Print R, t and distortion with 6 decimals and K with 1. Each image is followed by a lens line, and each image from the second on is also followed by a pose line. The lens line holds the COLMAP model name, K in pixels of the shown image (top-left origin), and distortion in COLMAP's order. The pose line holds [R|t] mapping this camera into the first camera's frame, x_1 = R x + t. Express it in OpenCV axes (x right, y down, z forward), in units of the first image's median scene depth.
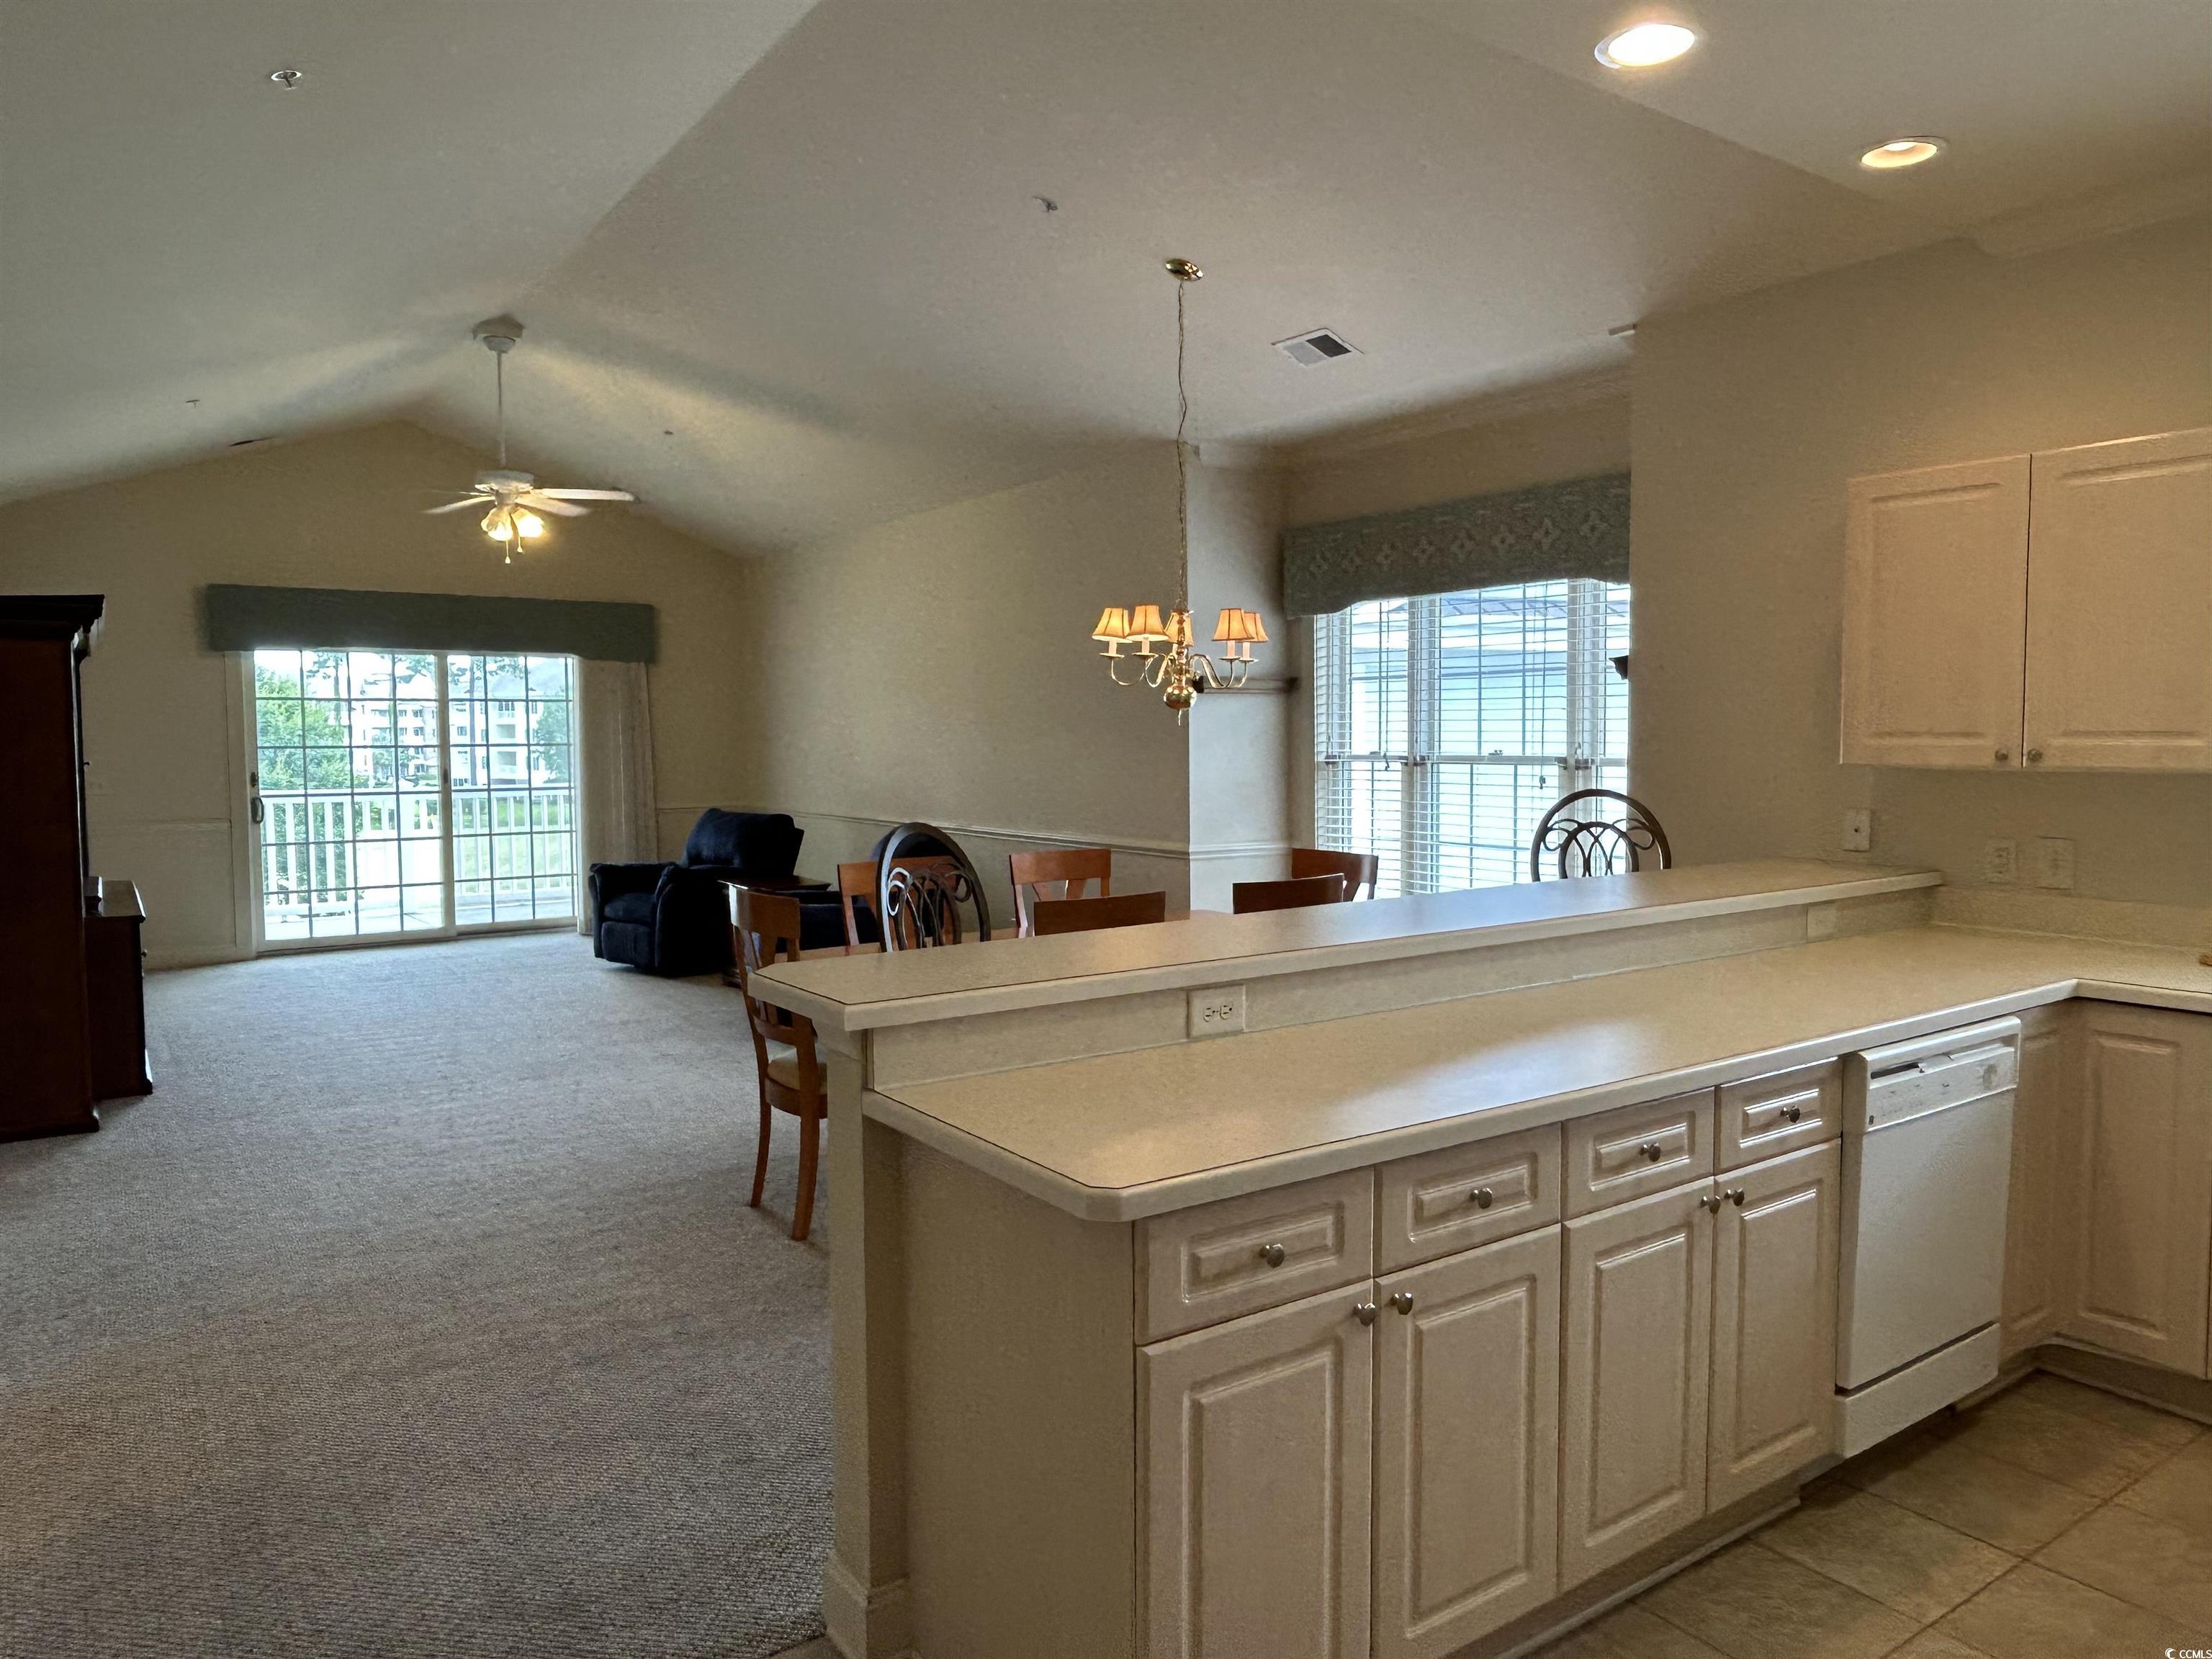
lens RADIAL K [[1467.8, 0, 1098.2], [0, 1467.8, 827.7], [0, 0, 1]] dist [0.000862, -0.006351]
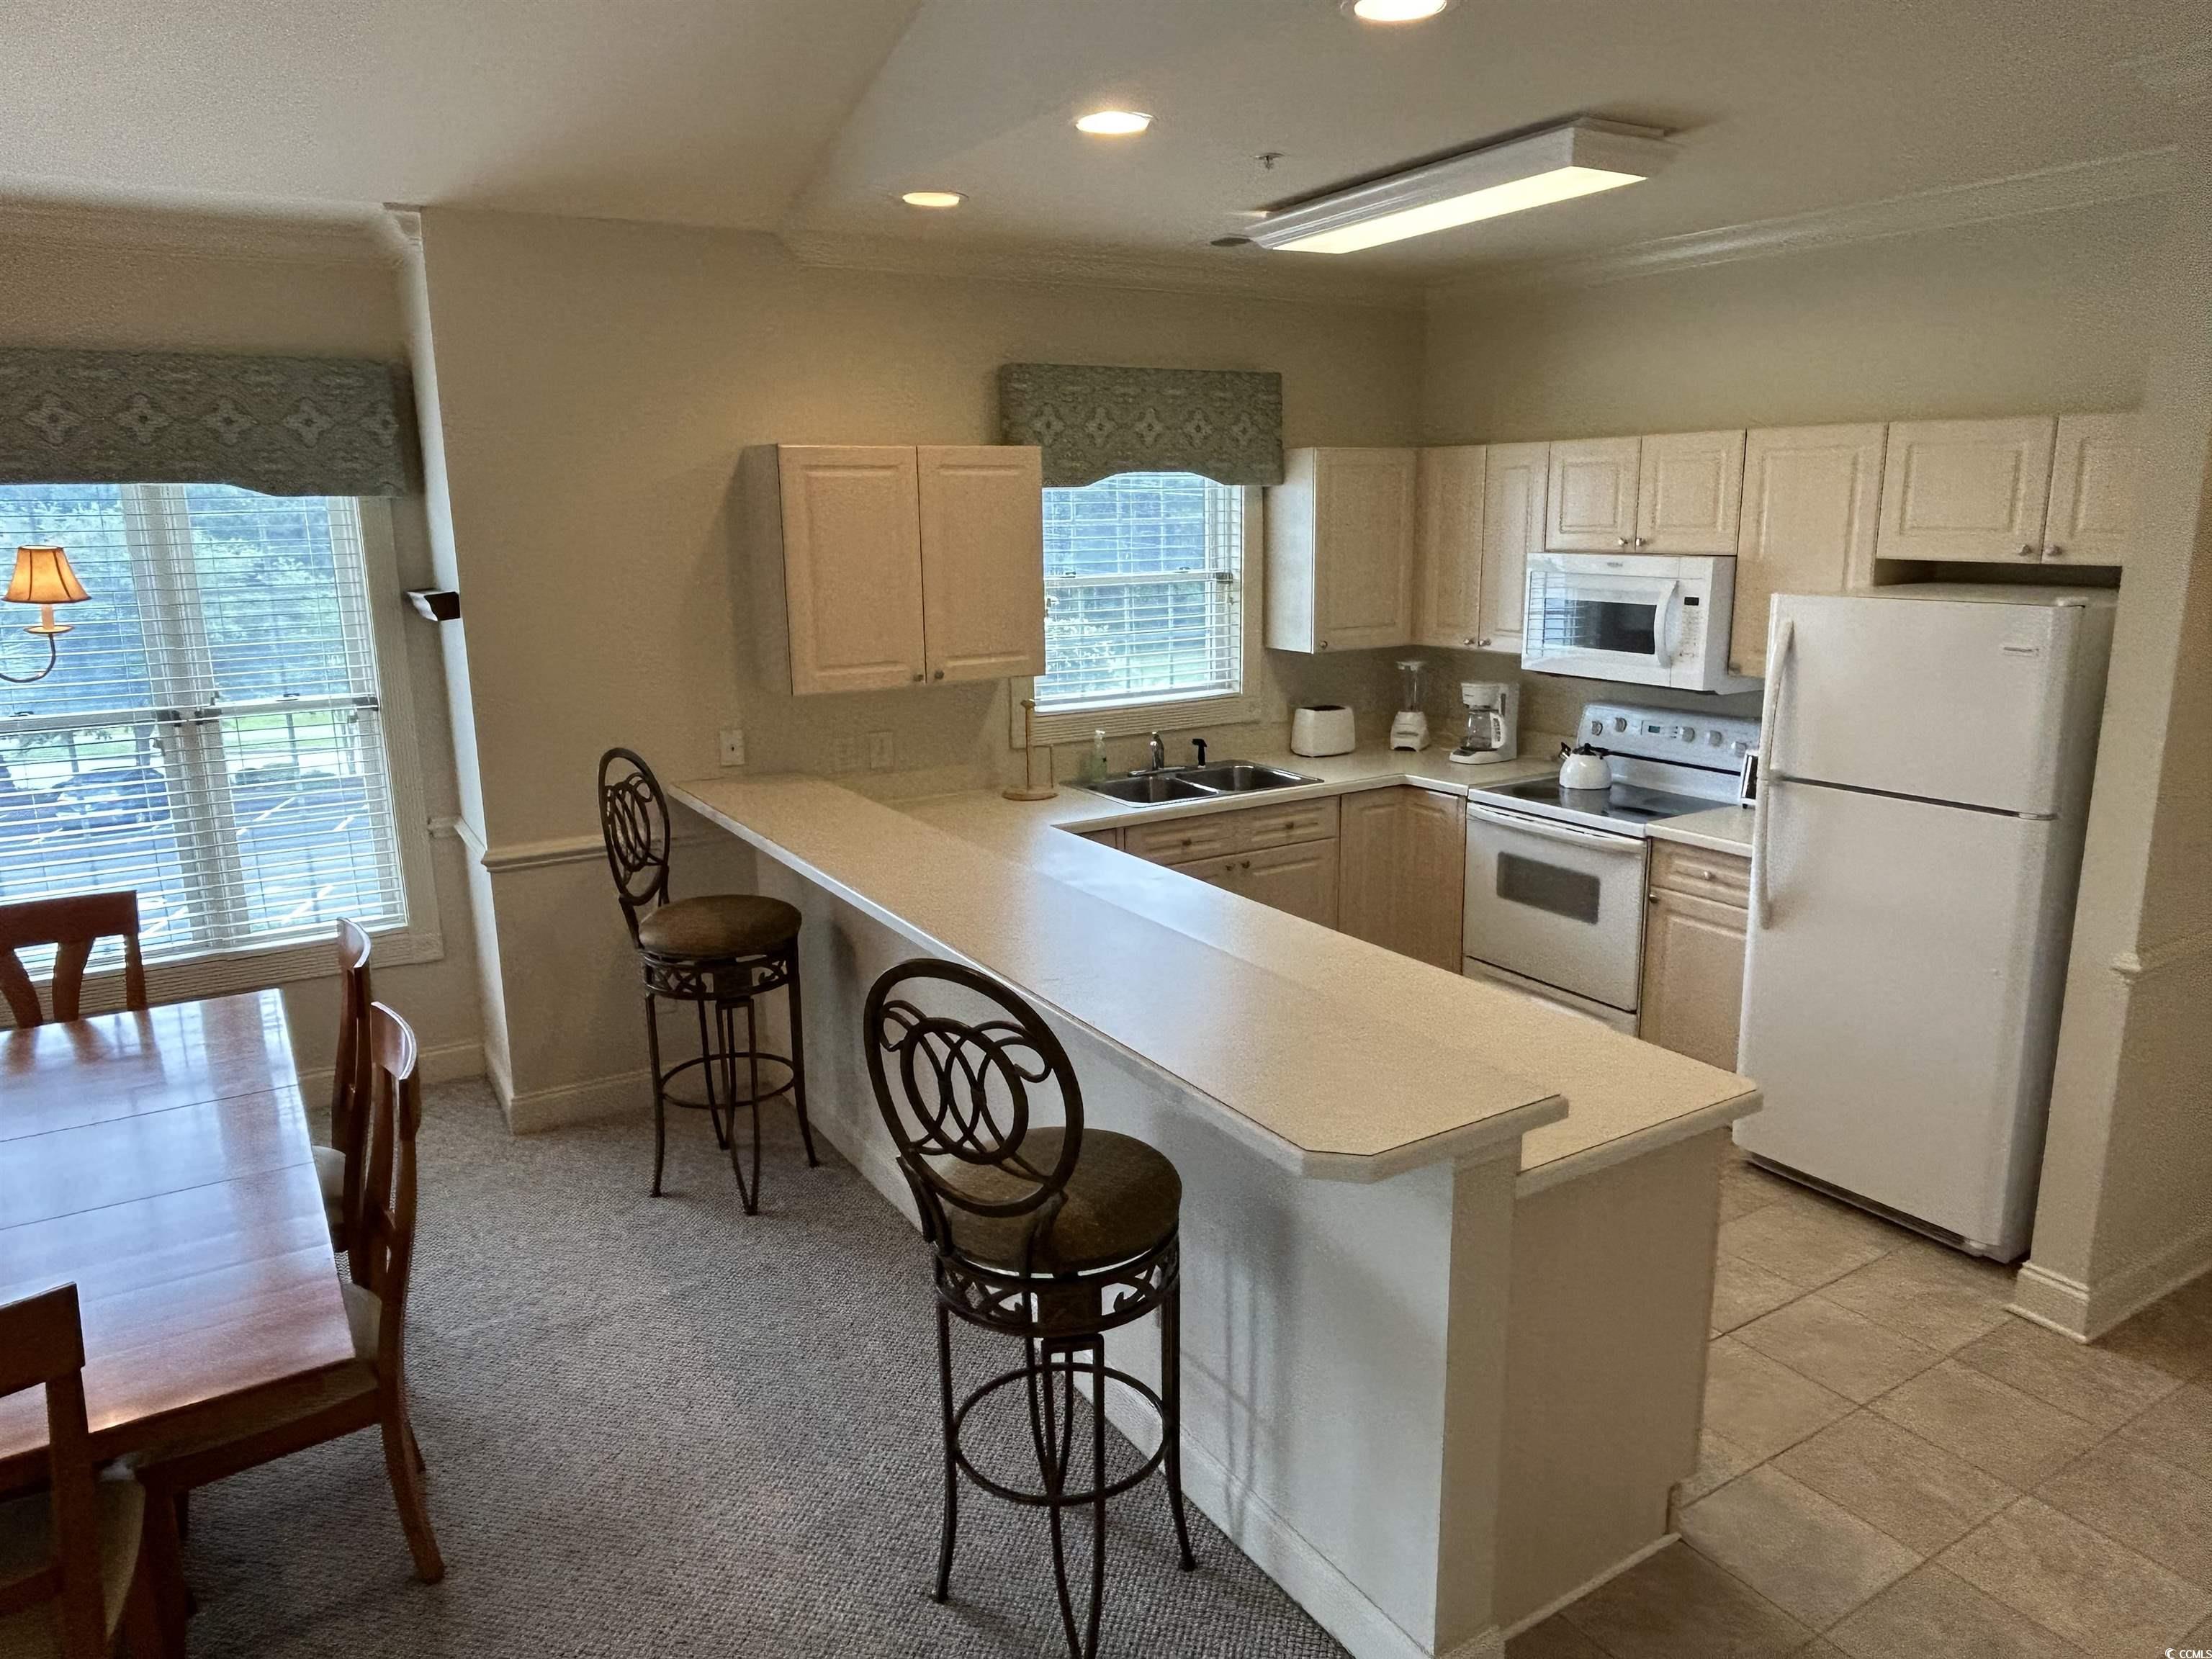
lens RADIAL K [[1453.7, 0, 1103.3], [0, 1453.7, 826.2], [0, 0, 1]] dist [0.004587, -0.006023]
pose [[0.055054, -0.211401, 0.975848, -0.472482], [0.081569, 0.975015, 0.206619, -0.120980], [-0.995146, 0.068224, 0.070923, 0.517044]]
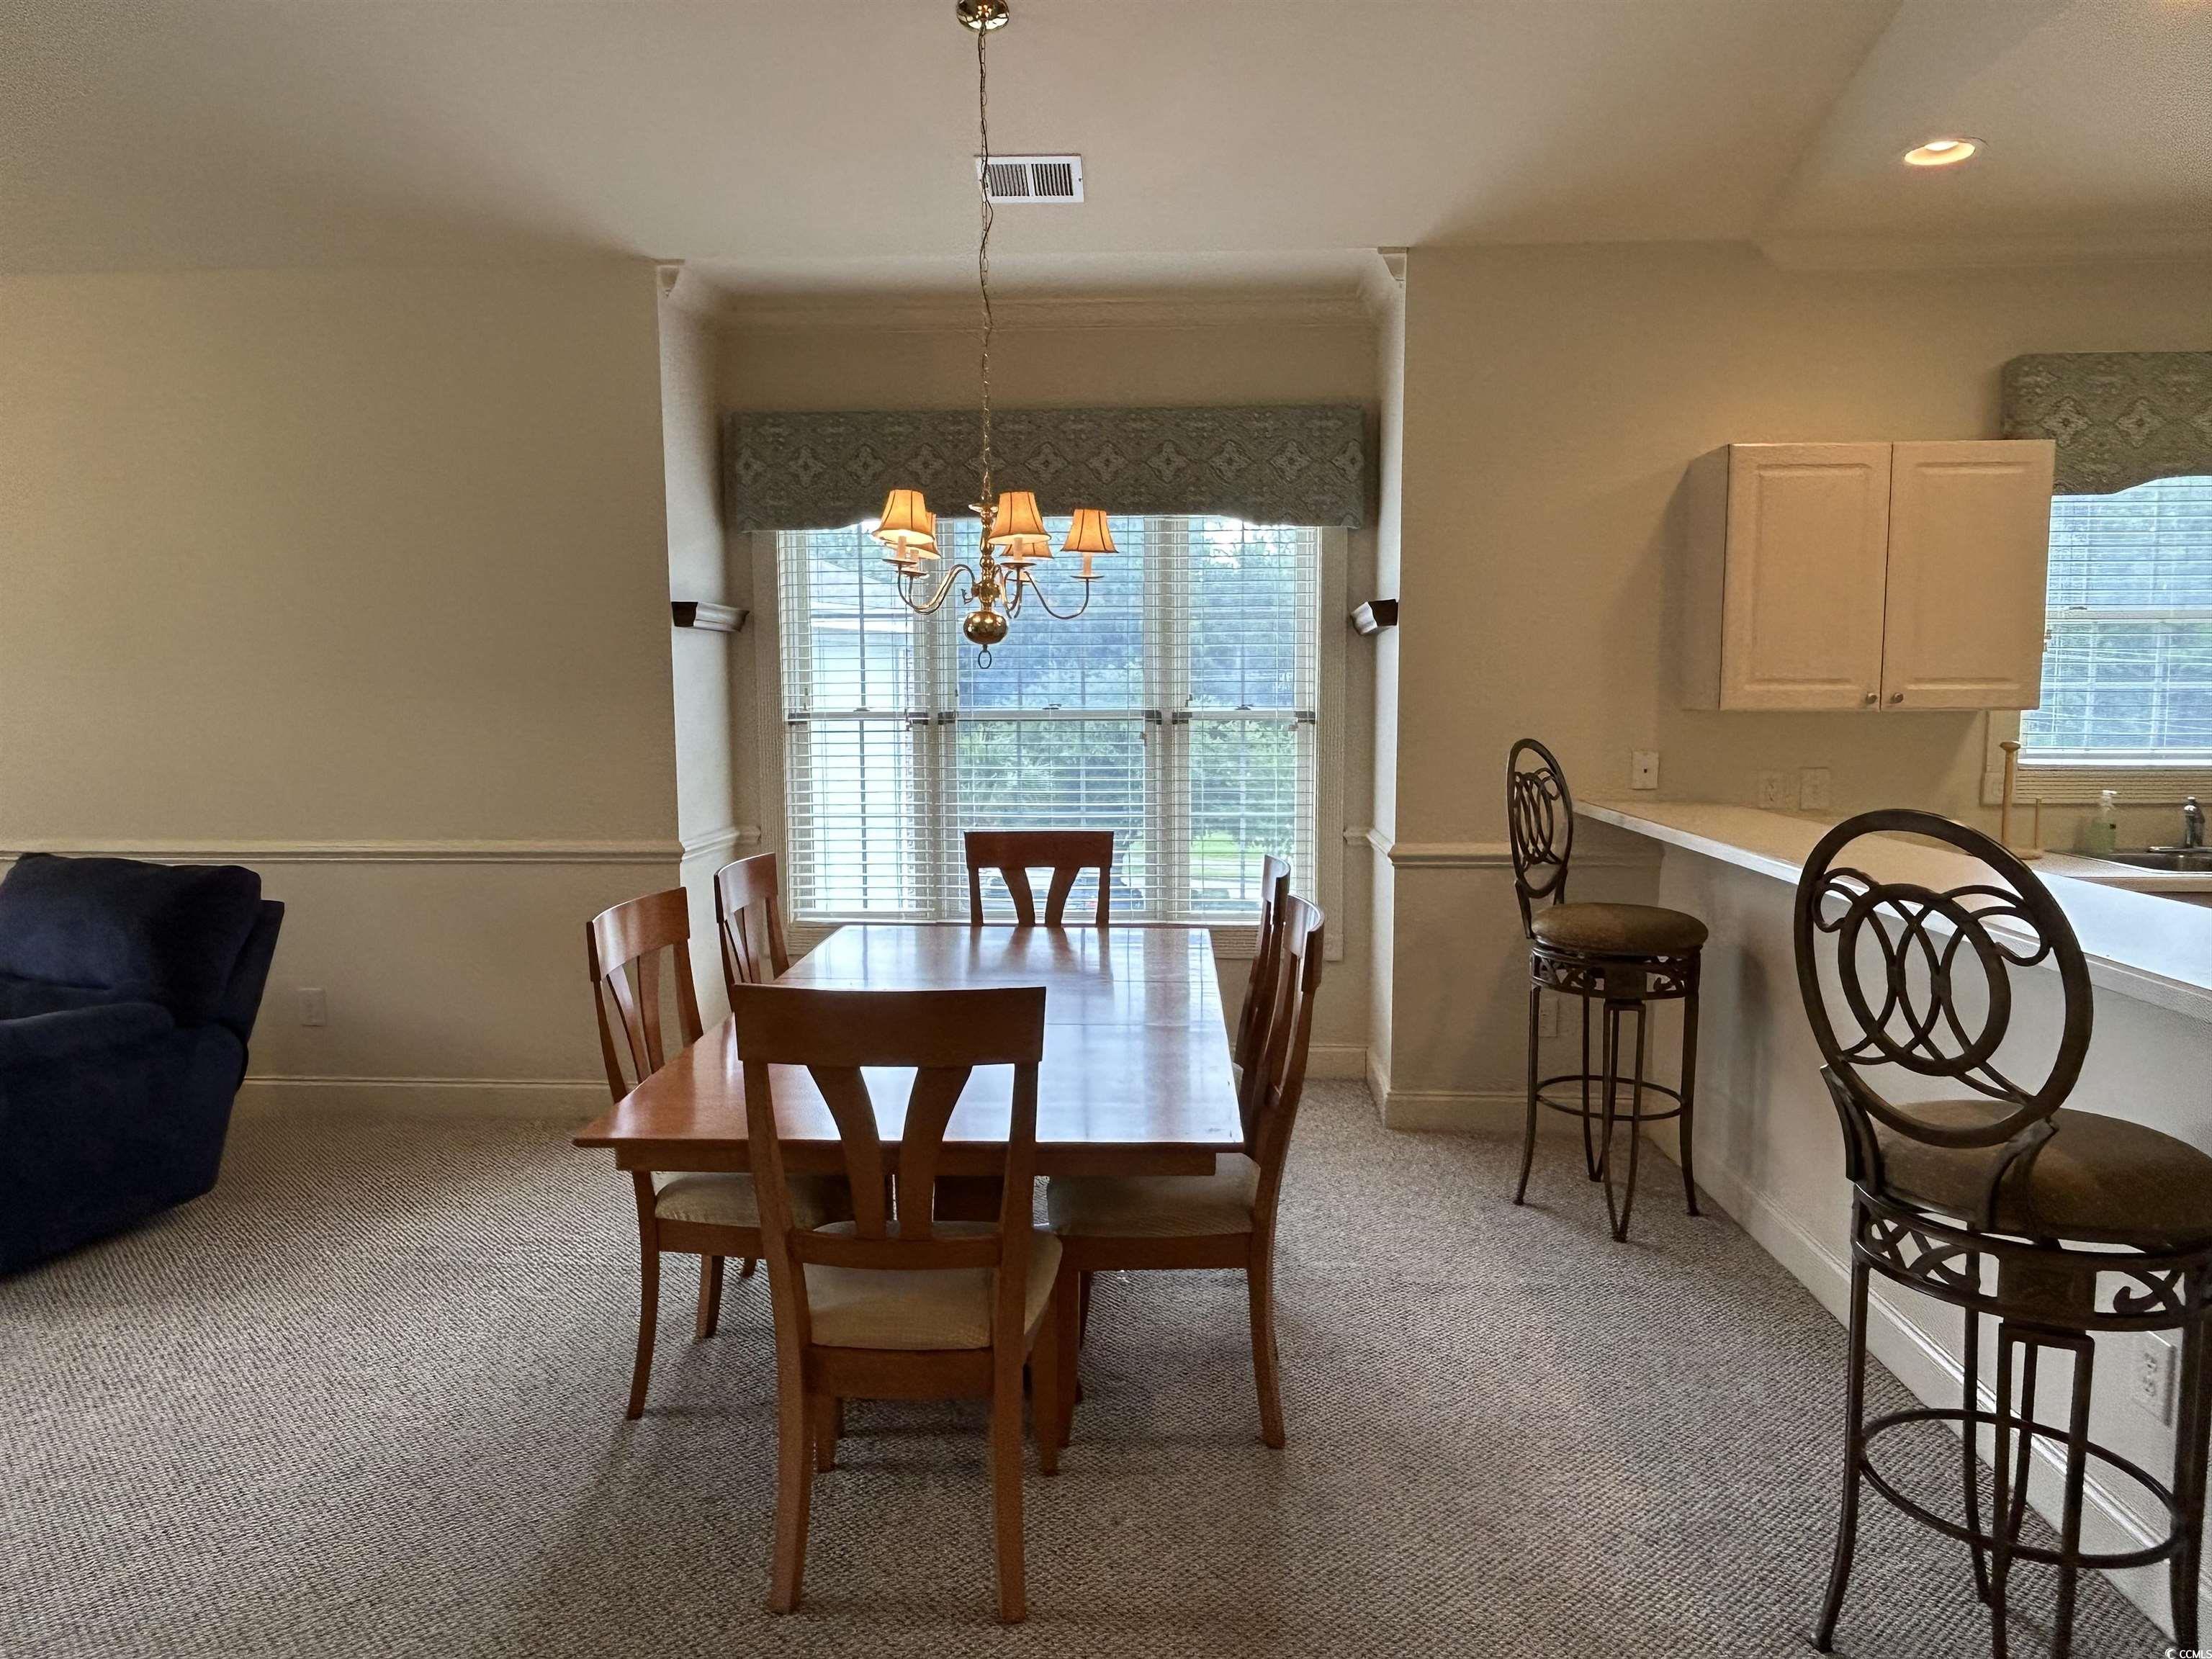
lens RADIAL K [[1457.5, 0, 1091.3], [0, 1457.5, 826.8], [0, 0, 1]] dist [-0.002123, -0.006388]
pose [[0.614744, -0.070071, 0.785608, -0.478477], [0.052341, 0.997474, 0.048012, -0.024260], [-0.786988, 0.011604, 0.616859, 0.532918]]
